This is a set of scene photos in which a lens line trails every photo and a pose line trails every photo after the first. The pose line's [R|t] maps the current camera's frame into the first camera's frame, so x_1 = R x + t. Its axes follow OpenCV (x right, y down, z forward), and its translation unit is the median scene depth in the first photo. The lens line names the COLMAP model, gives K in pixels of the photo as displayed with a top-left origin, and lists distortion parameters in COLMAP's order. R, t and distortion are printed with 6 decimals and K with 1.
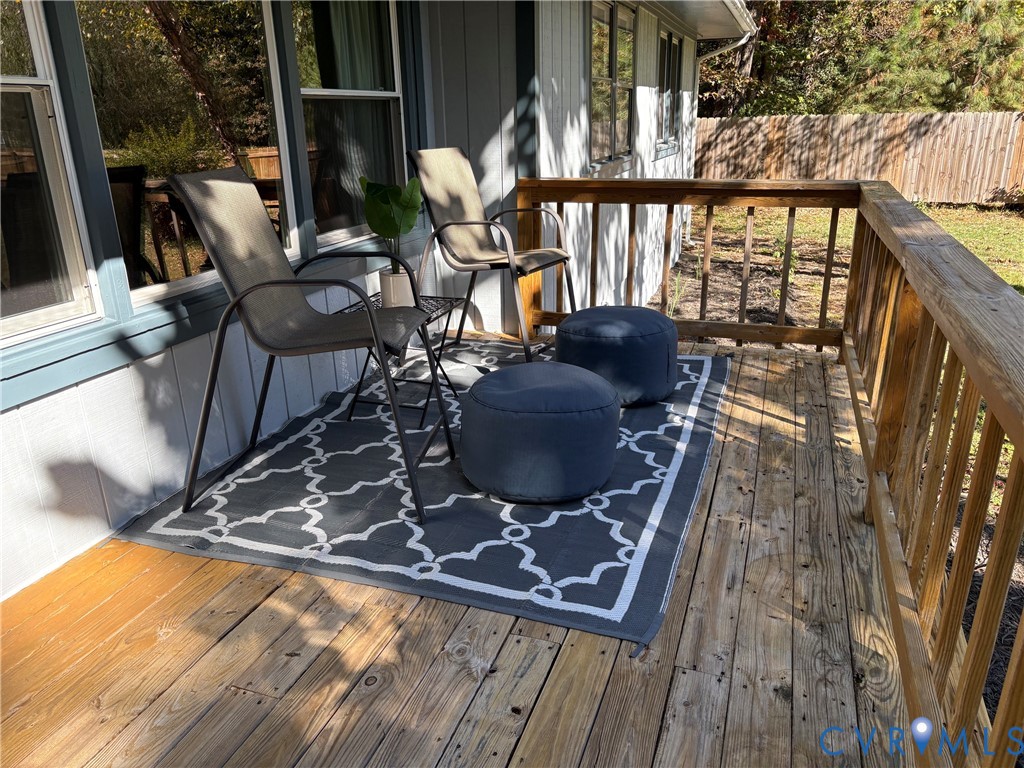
lens RADIAL K [[756.6, 0, 512.0], [0, 756.6, 384.0], [0, 0, 1]] dist [0.078519, -0.099904]
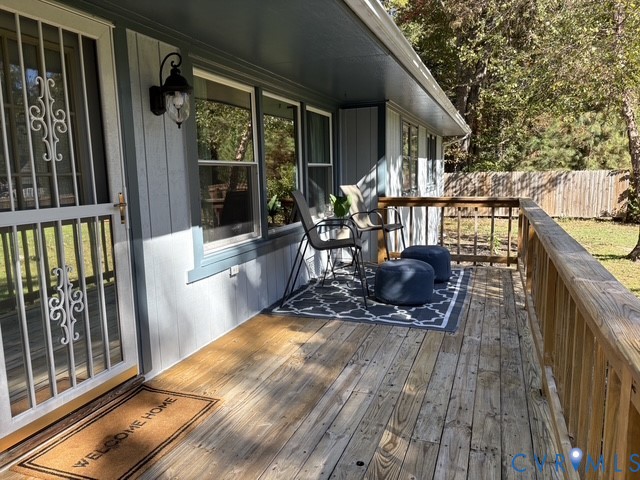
lens RADIAL K [[472.9, 0, 320.0], [0, 472.9, 240.0], [0, 0, 1]] dist [0.078519, -0.099904]
pose [[0.999923, 0.006361, -0.010687, -0.173800], [-0.008284, 0.981583, -0.190856, 0.166698], [0.009276, 0.190929, 0.981560, -0.492722]]
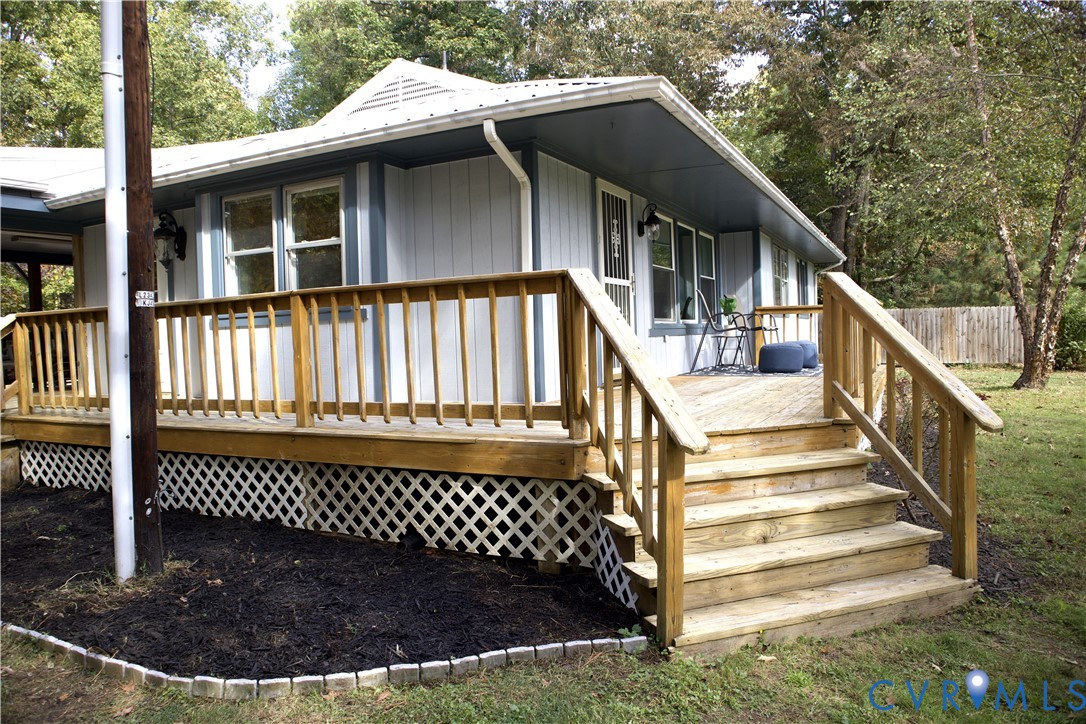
lens RADIAL K [[756.1, 0, 543.0], [0, 756.1, 362.0], [0, 0, 1]] dist [-0.055761, 0.000900]
pose [[0.992582, 0.005389, -0.121460, -0.471150], [-0.040942, 0.955484, -0.292189, 0.848223], [0.114478, 0.294994, 0.948616, -1.828507]]
